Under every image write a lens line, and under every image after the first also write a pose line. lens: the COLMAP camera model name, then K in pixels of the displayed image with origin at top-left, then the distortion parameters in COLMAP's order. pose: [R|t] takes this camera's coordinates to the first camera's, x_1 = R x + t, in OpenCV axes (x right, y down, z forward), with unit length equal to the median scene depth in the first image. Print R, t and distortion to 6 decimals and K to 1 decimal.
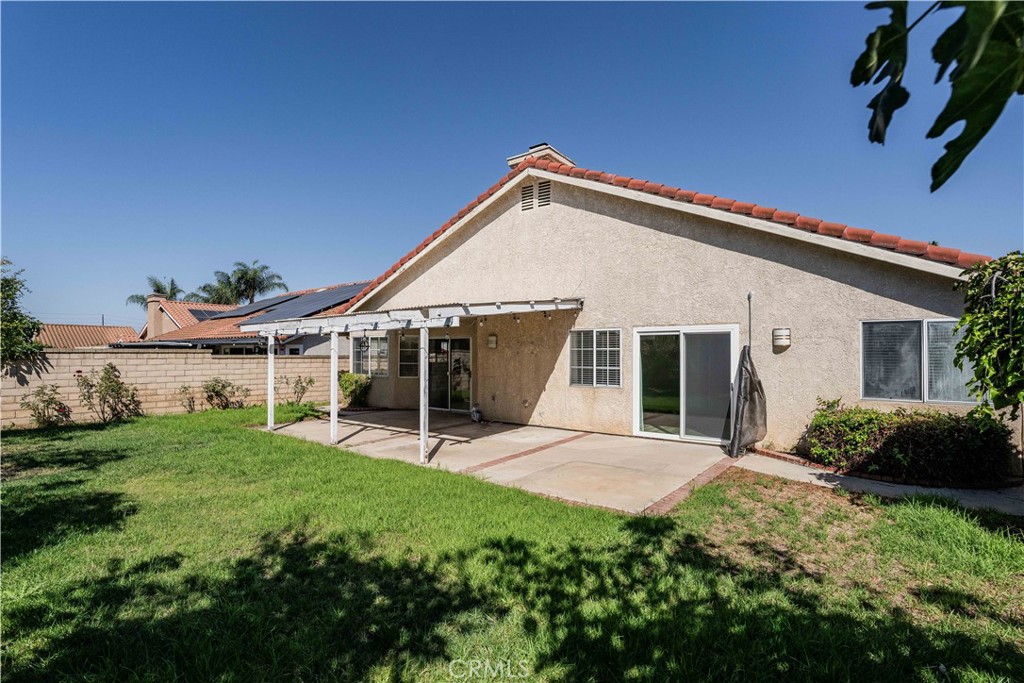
lens RADIAL K [[468.8, 0, 509.5], [0, 468.8, 344.7], [0, 0, 1]] dist [-0.003562, -0.000421]
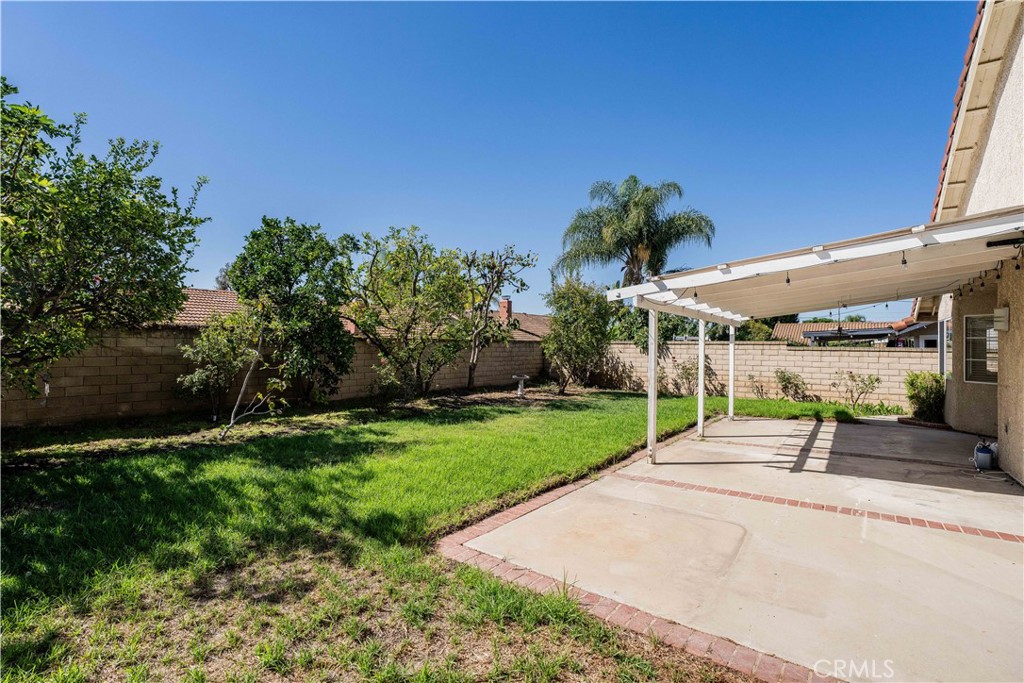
lens RADIAL K [[468.8, 0, 509.5], [0, 468.8, 344.7], [0, 0, 1]] dist [-0.003562, -0.000421]
pose [[0.024128, -0.005691, -0.999693, 0.657173], [0.010524, 0.999930, -0.005438, 0.030667], [0.999653, -0.010389, 0.024186, 0.678477]]
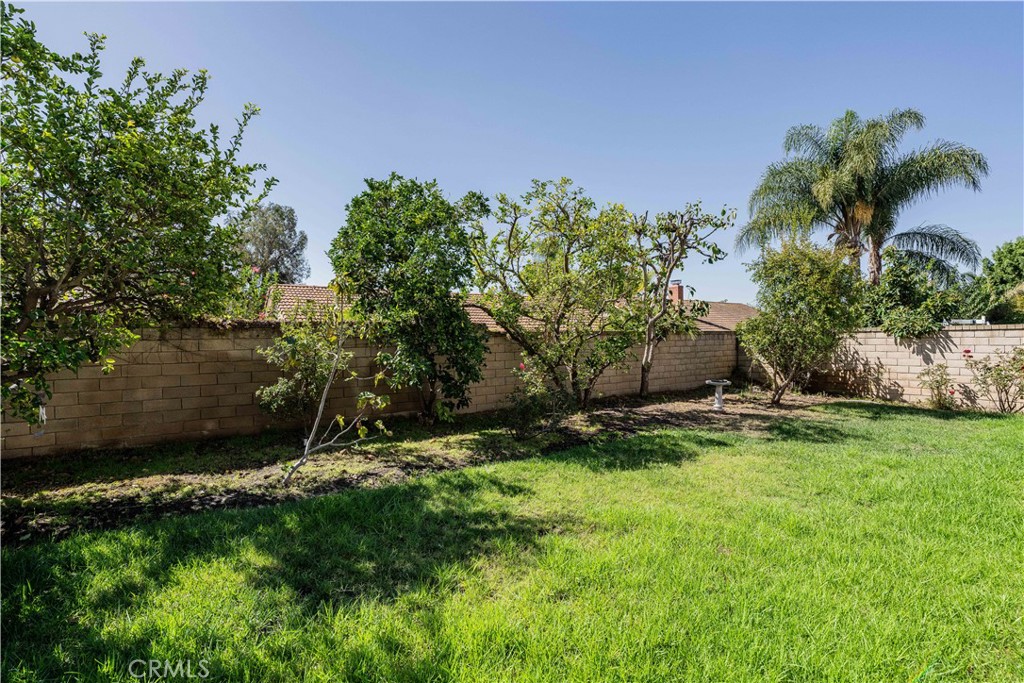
lens RADIAL K [[485.4, 0, 496.8], [0, 485.4, 341.1], [0, 0, 1]] dist [-0.070355, 0.000426]
pose [[-0.326549, 0.002737, -0.945176, 0.238104], [0.029187, 0.999548, -0.007189, 0.025387], [0.944730, -0.029934, -0.326481, 0.618347]]
